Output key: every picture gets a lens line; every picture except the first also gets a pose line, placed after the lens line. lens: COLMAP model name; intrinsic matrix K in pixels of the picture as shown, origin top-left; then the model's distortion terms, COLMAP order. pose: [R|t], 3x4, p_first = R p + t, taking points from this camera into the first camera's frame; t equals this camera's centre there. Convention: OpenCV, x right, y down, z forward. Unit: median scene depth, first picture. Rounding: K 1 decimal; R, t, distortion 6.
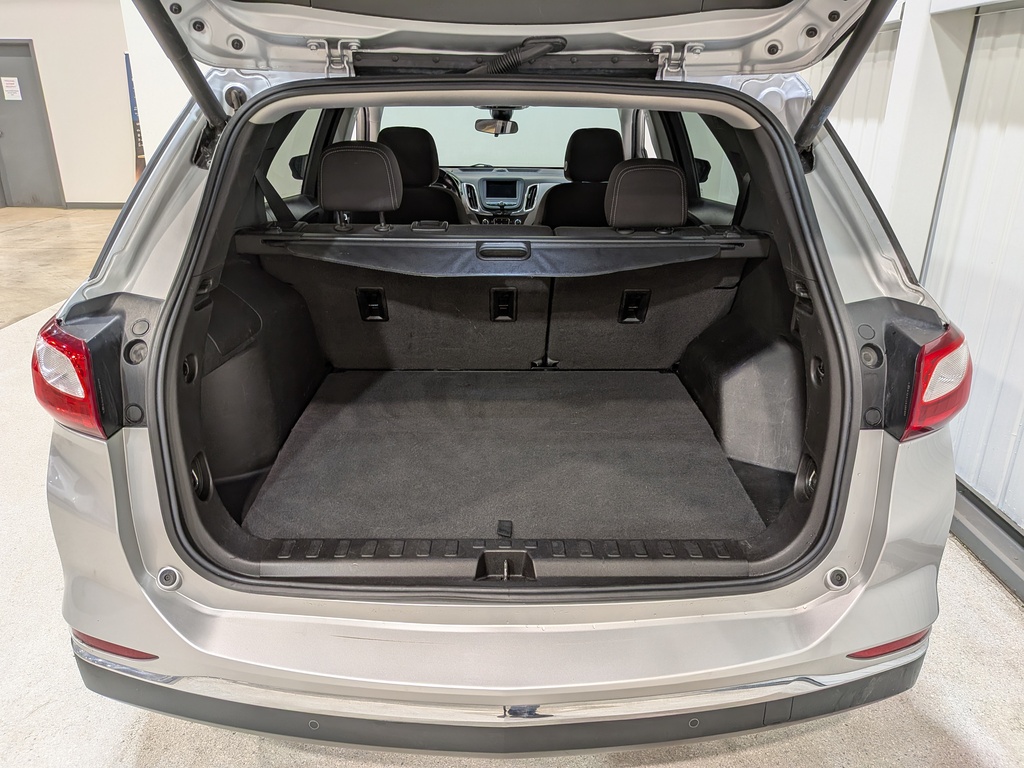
lens RADIAL K [[750.6, 0, 505.1], [0, 750.6, 383.9], [0, 0, 1]] dist [0.050621, -0.093117]
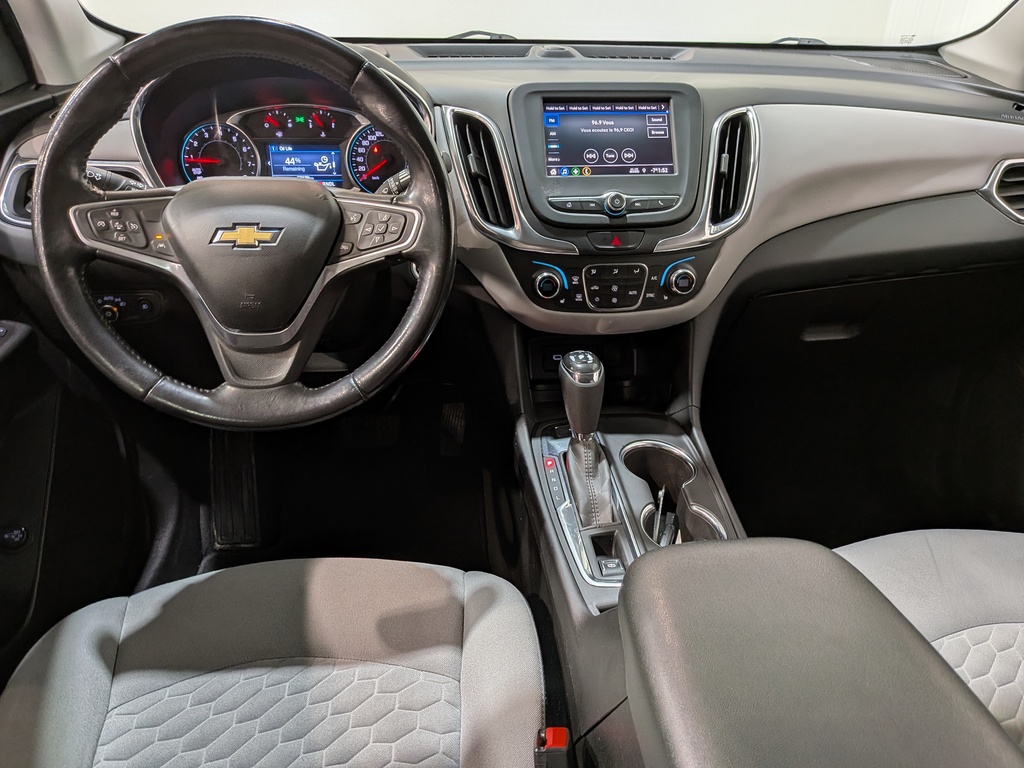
lens RADIAL K [[750.6, 0, 518.0], [0, 750.6, 397.4], [0, 0, 1]] dist [0.050621, -0.093117]
pose [[0.994882, -0.042478, 0.091680, -0.058216], [0.028858, 0.989000, 0.145072, -0.213728], [-0.096834, -0.141684, 0.985164, 0.763406]]
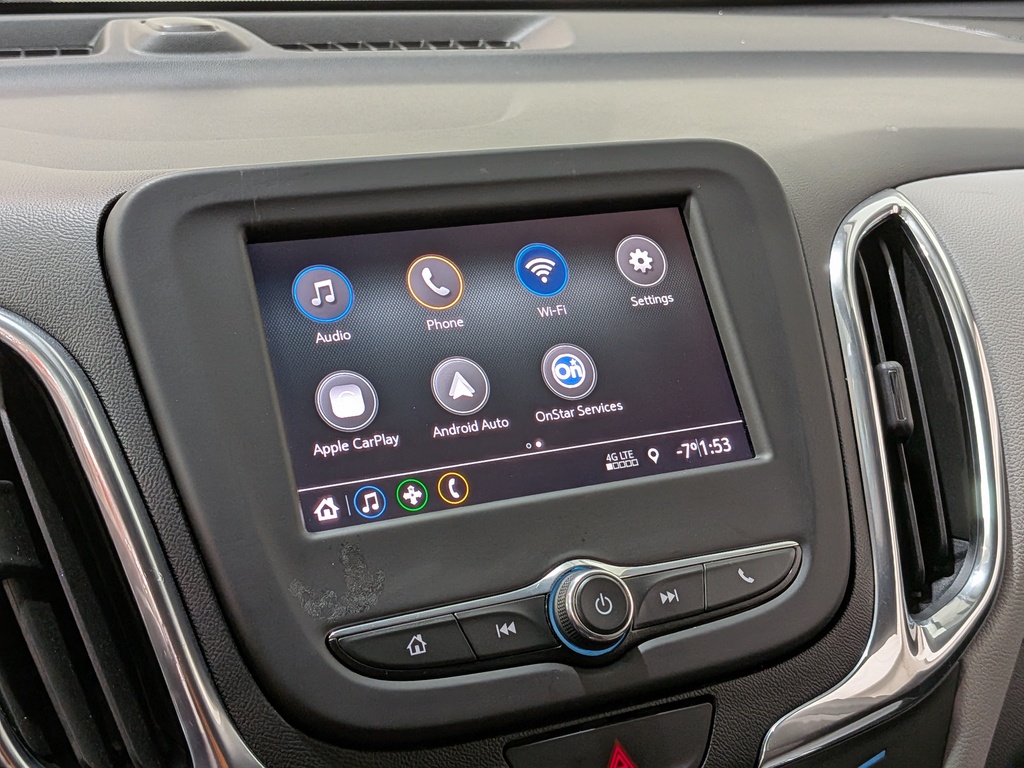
lens RADIAL K [[1525.3, 0, 514.4], [0, 1525.3, 342.8], [0, 0, 1]] dist [0.075826, 0.000000]
pose [[0.910887, -0.113299, 0.396798, -0.054497], [0.141177, 0.989107, -0.041662, -0.254444], [-0.387756, 0.093968, 0.916960, 0.889399]]
